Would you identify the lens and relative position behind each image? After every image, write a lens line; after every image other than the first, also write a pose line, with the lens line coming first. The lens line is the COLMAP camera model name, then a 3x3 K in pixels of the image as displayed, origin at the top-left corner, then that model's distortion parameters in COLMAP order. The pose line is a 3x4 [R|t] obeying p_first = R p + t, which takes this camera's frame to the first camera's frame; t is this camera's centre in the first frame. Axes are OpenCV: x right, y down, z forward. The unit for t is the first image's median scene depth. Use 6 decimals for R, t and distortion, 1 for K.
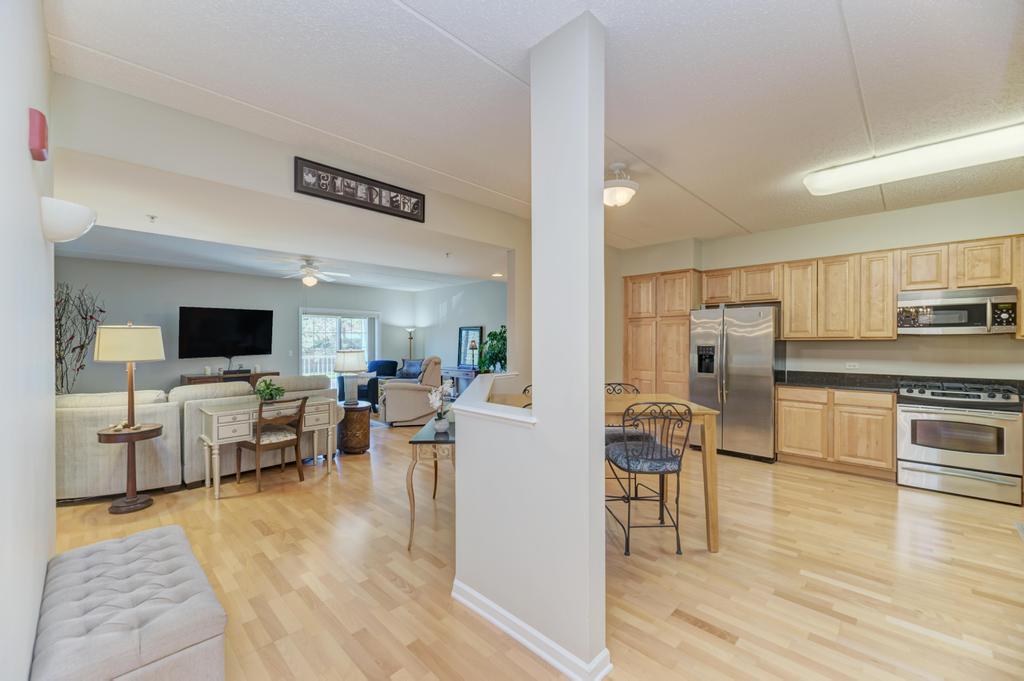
lens RADIAL K [[409.2, 0, 513.6], [0, 409.2, 344.8], [0, 0, 1]] dist [0.005524, -0.001969]
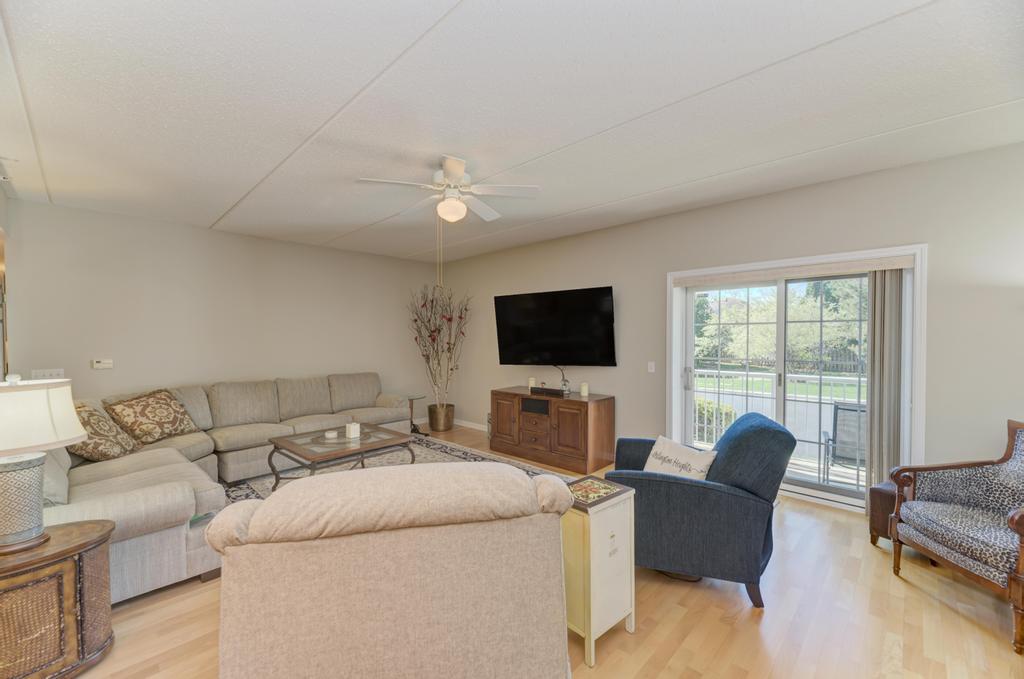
lens RADIAL K [[409.2, 0, 514.4], [0, 409.2, 343.0], [0, 0, 1]] dist [0.005524, -0.001969]
pose [[0.007788, 0.016572, -0.999832, -0.082233], [-0.007024, 0.999839, 0.016517, -0.029742], [0.999945, 0.006894, 0.007903, 1.544285]]
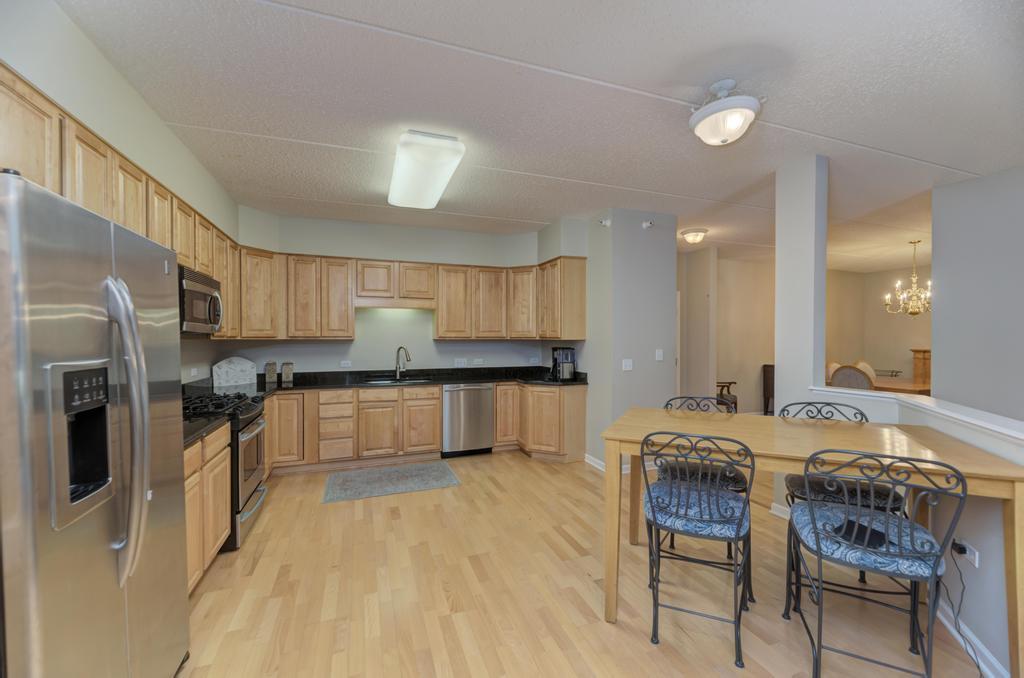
lens RADIAL K [[409.2, 0, 510.6], [0, 409.2, 340.3], [0, 0, 1]] dist [0.005524, -0.001969]
pose [[-0.899884, 0.002109, 0.436125, 0.179775], [0.008350, 0.999888, 0.012395, -0.014107], [-0.436050, 0.014796, -0.899801, 1.168573]]
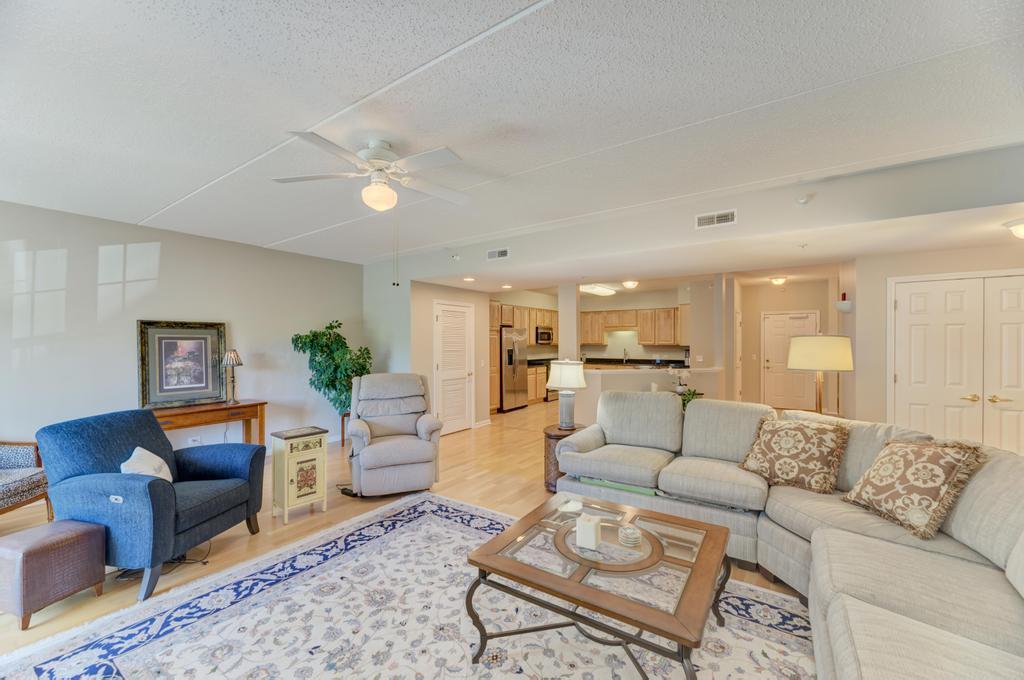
lens RADIAL K [[409.2, 0, 511.3], [0, 409.2, 344.1], [0, 0, 1]] dist [0.005524, -0.001969]
pose [[-0.166609, -0.002865, 0.986019, -1.296182], [0.011581, 0.999921, 0.004862, -0.029981], [-0.985955, 0.012229, -0.166563, 1.371494]]
